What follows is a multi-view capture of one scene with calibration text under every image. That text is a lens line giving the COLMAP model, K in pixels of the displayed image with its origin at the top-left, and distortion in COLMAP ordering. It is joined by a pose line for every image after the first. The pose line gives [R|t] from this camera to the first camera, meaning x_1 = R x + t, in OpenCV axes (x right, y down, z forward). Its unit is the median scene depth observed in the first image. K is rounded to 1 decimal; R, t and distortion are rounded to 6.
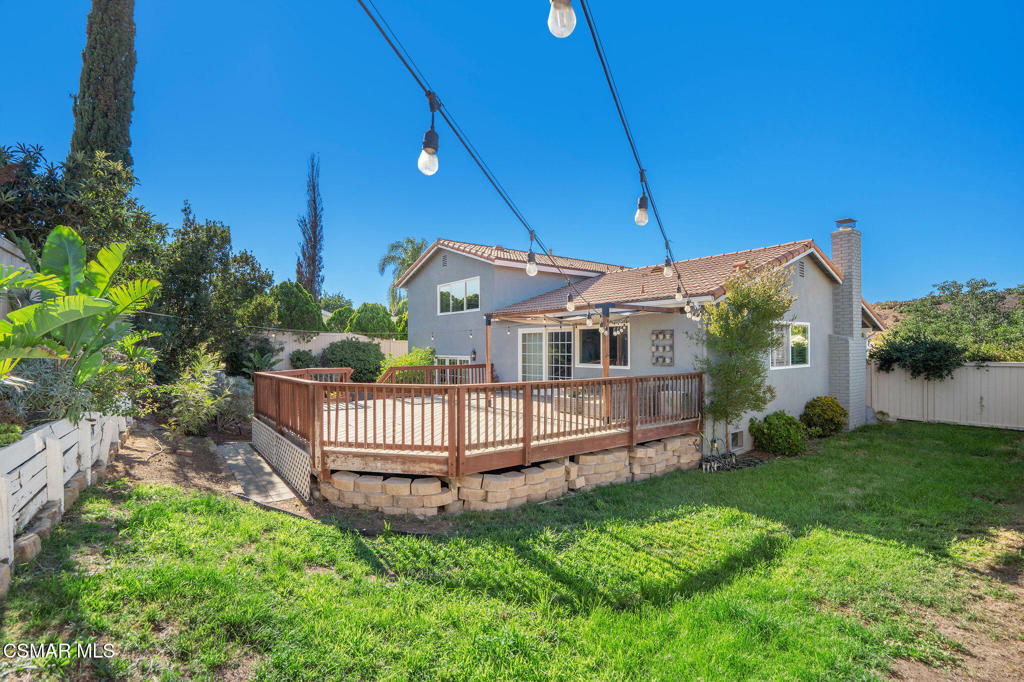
lens RADIAL K [[478.8, 0, 510.2], [0, 478.8, 347.0], [0, 0, 1]] dist [-0.000912, -0.000067]
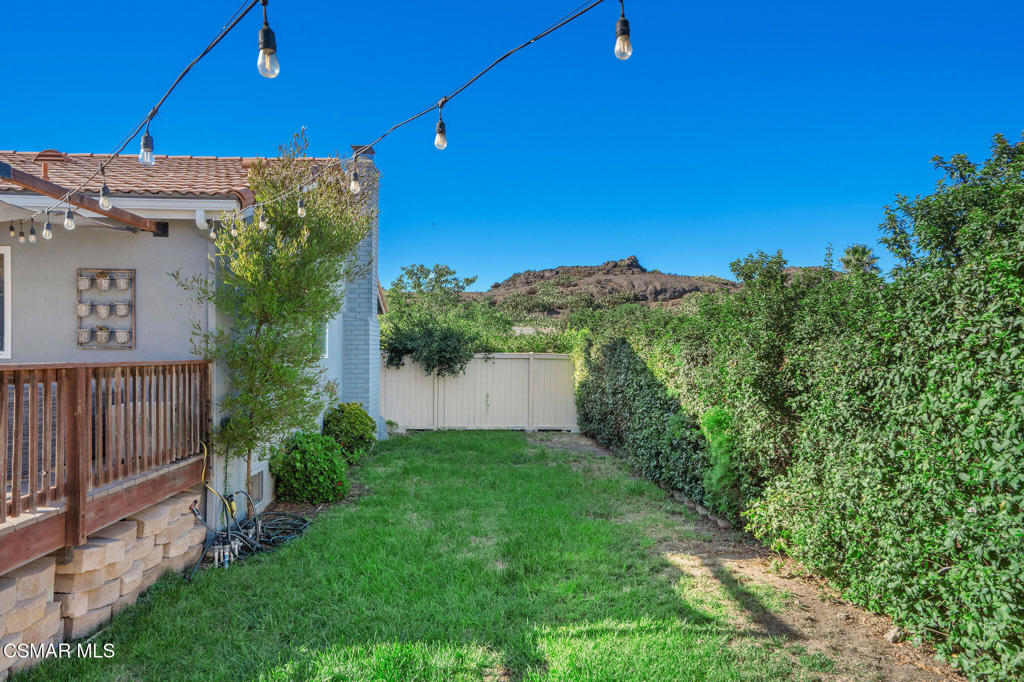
lens RADIAL K [[696.1, 0, 511.6], [0, 696.1, 354.3], [0, 0, 1]] dist [0.005521, 0.007308]
pose [[0.572777, 0.007050, 0.819681, 0.000864], [-0.012397, 0.999923, 0.000063, 0.044391], [-0.819618, -0.010197, 0.572820, 0.351435]]
